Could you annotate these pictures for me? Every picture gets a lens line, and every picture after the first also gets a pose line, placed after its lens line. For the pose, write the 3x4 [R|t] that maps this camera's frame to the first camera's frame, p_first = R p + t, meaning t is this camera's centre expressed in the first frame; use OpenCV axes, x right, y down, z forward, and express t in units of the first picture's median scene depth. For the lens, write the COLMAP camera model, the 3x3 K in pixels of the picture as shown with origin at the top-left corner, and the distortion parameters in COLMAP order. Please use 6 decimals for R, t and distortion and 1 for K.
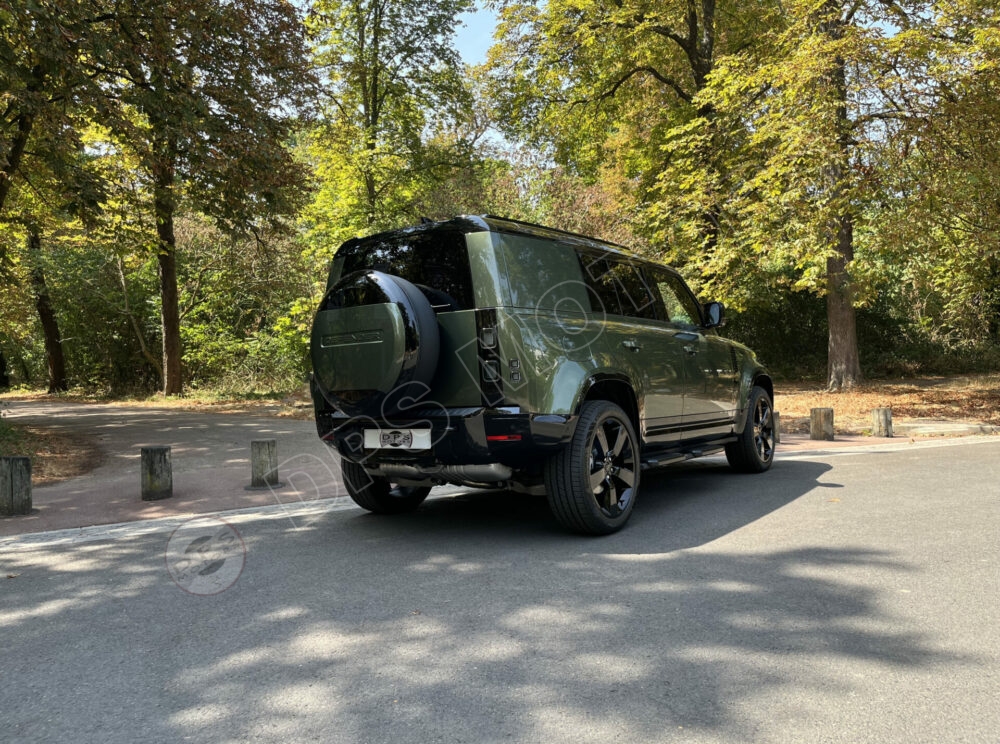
lens RADIAL K [[760.4, 0, 499.7], [0, 760.4, 373.1], [0, 0, 1]] dist [0.033581, -0.046046]
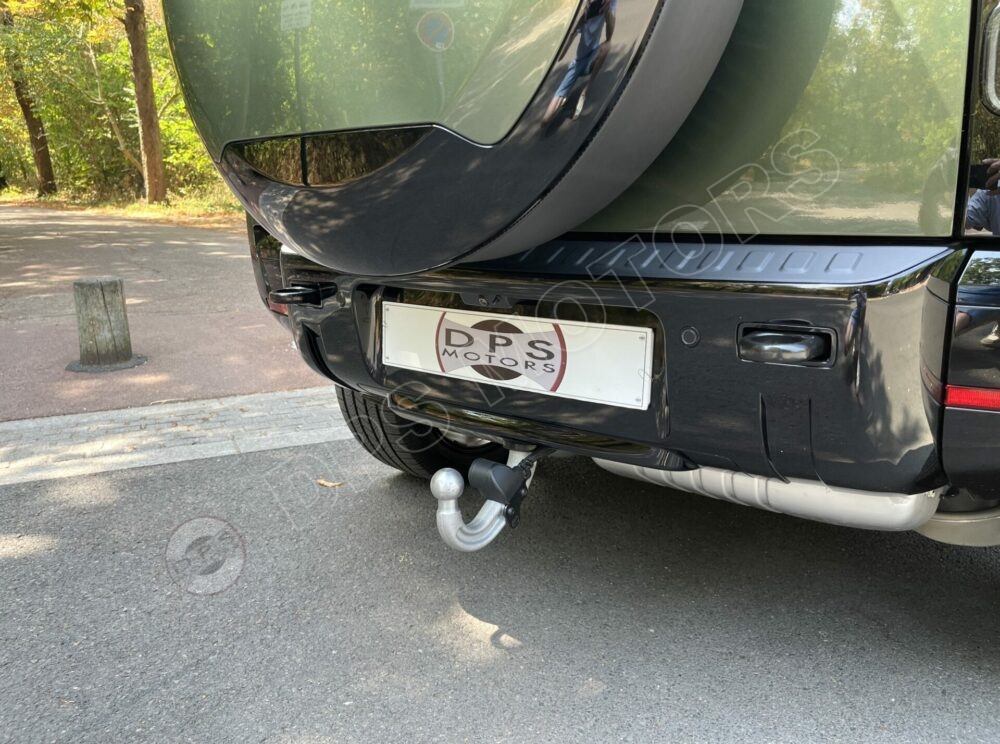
lens RADIAL K [[760.4, 0, 500.8], [0, 760.4, 371.9], [0, 0, 1]] dist [0.033581, -0.046046]
pose [[0.998960, 0.044025, -0.011858, -0.023213], [-0.040272, 0.973931, 0.223239, 0.005824], [0.021377, -0.222530, 0.974692, 0.129127]]
